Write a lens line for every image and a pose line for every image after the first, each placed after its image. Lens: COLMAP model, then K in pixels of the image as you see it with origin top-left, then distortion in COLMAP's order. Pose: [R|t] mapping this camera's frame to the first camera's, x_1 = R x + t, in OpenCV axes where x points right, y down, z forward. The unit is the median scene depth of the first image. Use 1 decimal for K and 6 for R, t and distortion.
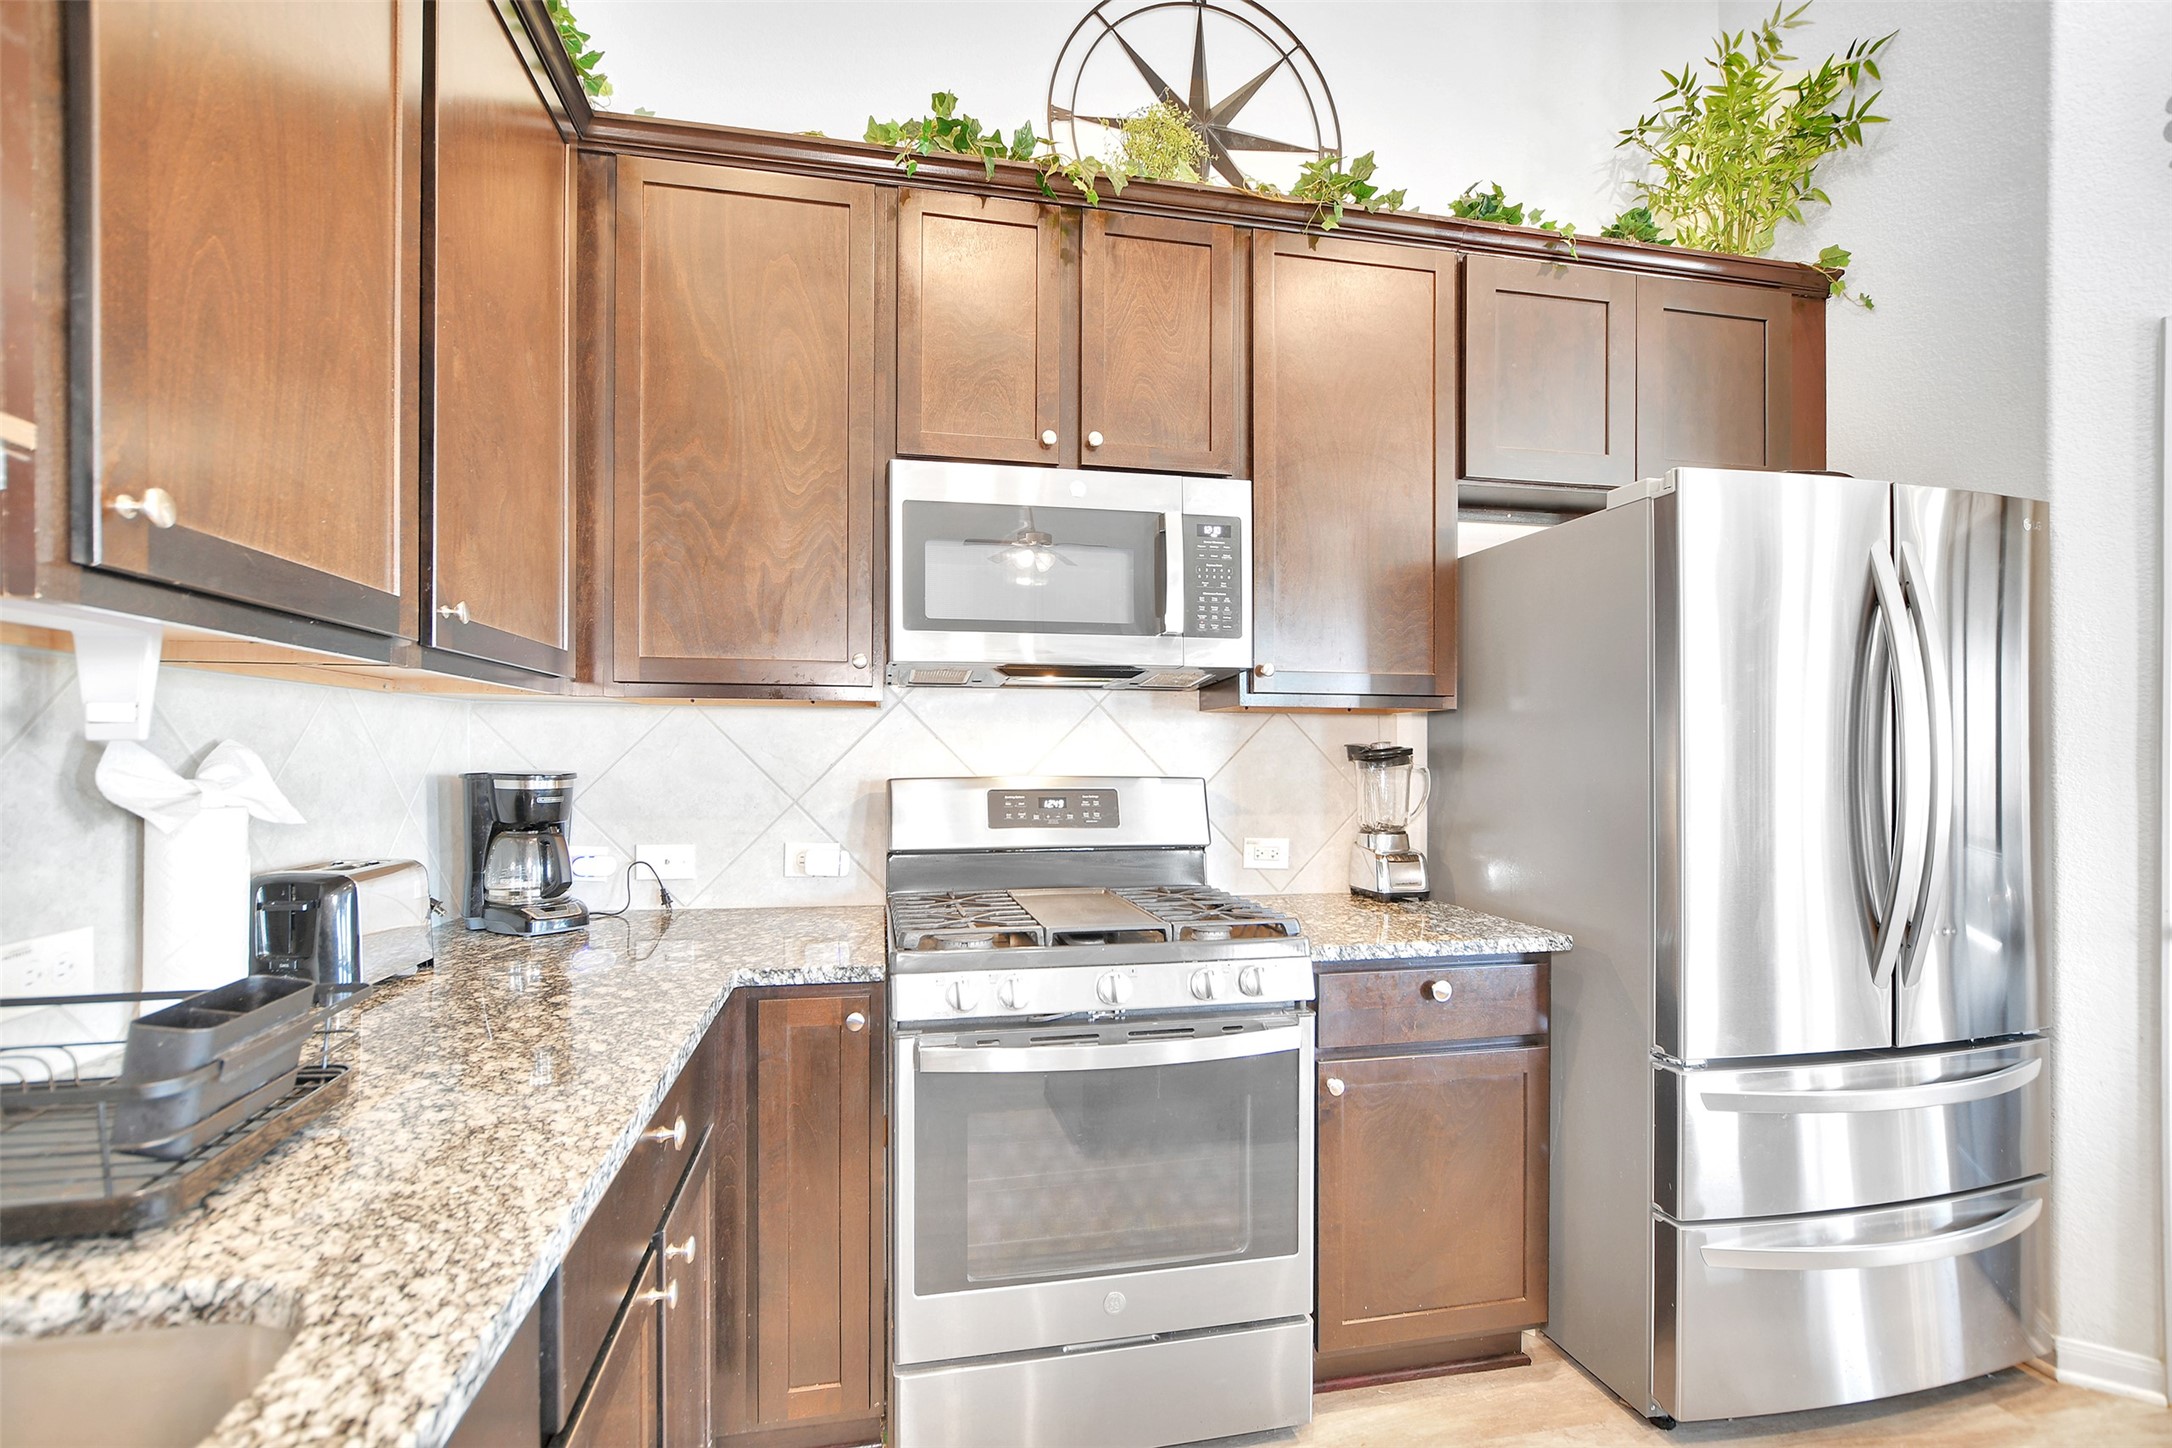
lens RADIAL K [[978.5, 0, 1078.5], [0, 978.5, 736.2], [0, 0, 1]] dist [-0.023759, 0.000329]
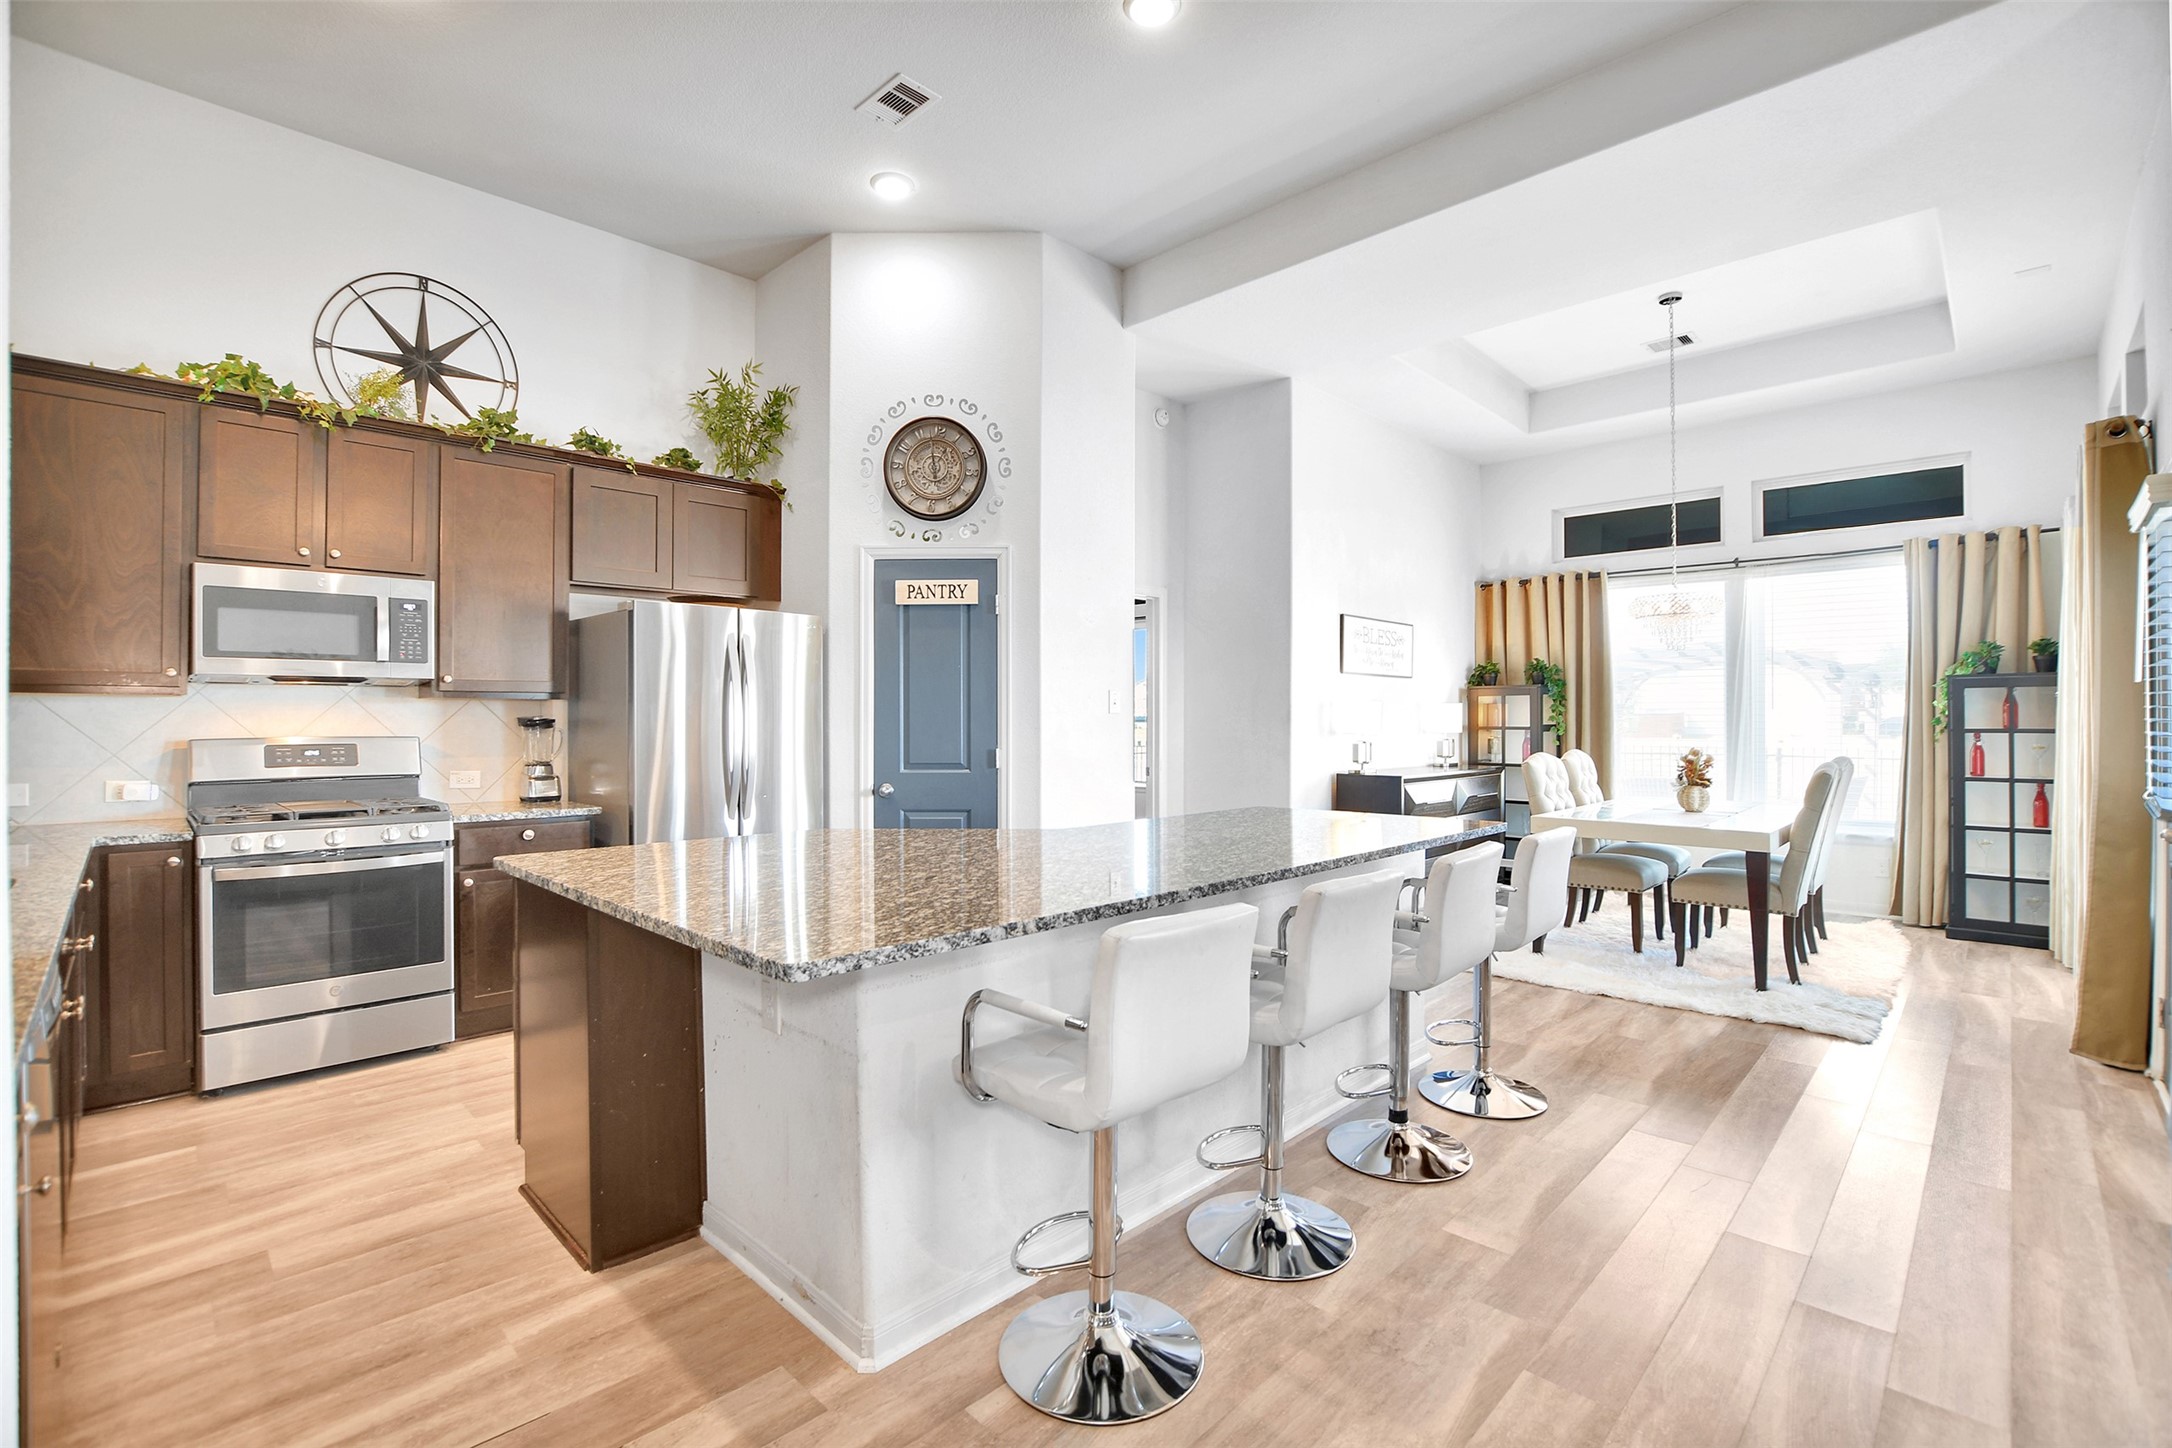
lens RADIAL K [[998.1, 0, 1106.0], [0, 998.1, 707.7], [0, 0, 1]] dist [-0.032283, 0.000341]
pose [[0.833123, 0.000595, 0.553088, 0.201291], [-0.005449, 0.999960, 0.007131, -0.032870], [-0.553061, -0.008955, 0.833093, -1.295186]]
